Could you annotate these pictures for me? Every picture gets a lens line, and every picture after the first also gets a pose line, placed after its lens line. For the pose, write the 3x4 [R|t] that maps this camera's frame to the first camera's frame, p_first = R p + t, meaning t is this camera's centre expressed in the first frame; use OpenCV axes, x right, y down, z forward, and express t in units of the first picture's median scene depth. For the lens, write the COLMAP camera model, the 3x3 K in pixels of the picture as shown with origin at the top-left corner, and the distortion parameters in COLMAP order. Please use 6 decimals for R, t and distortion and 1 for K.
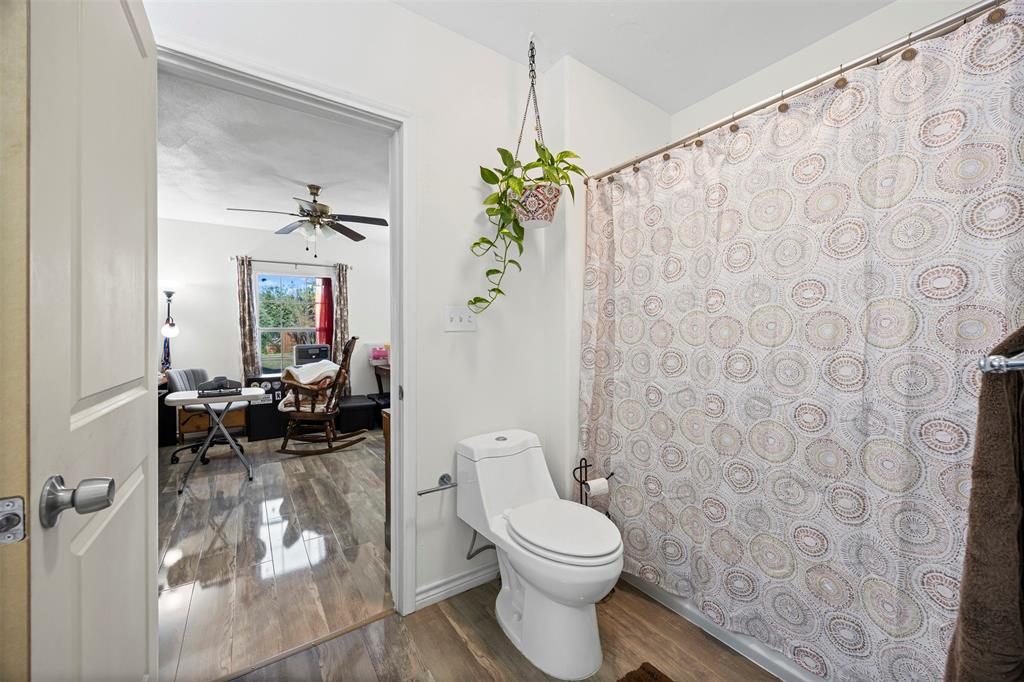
lens RADIAL K [[393.2, 0, 508.9], [0, 393.2, 335.7], [0, 0, 1]] dist [-0.000192, -0.000070]
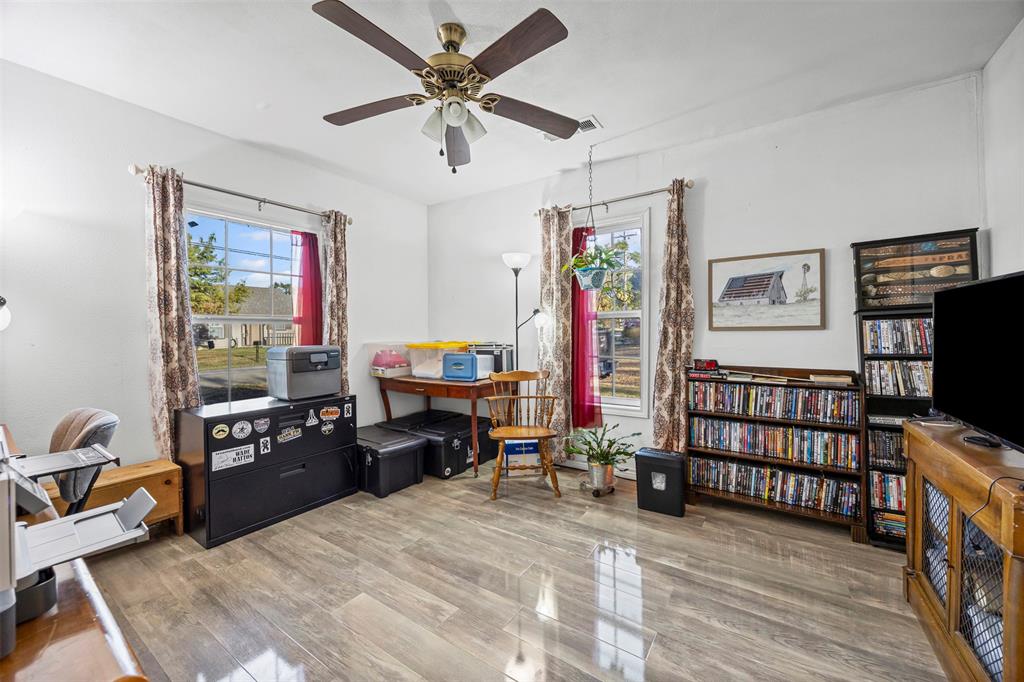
lens RADIAL K [[393.2, 0, 508.9], [0, 393.2, 335.7], [0, 0, 1]] dist [-0.000192, -0.000070]
pose [[0.927615, -0.003753, 0.373520, -0.487282], [0.000644, 0.999964, 0.008448, 0.002936], [-0.373538, -0.007596, 0.927584, 0.401999]]
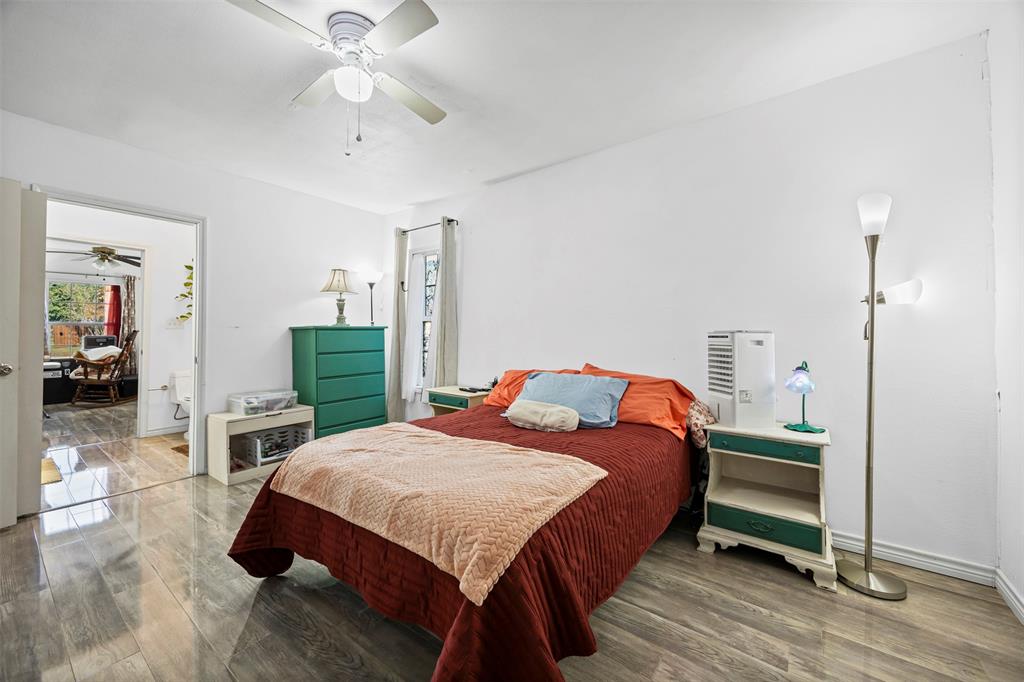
lens RADIAL K [[393.2, 0, 505.8], [0, 393.2, 327.5], [0, 0, 1]] dist [-0.001260, -0.000267]
pose [[0.944326, 0.019738, 0.328418, 0.416520], [-0.015232, 0.999751, -0.016287, -0.004243], [-0.328657, 0.010378, 0.944392, -0.818465]]
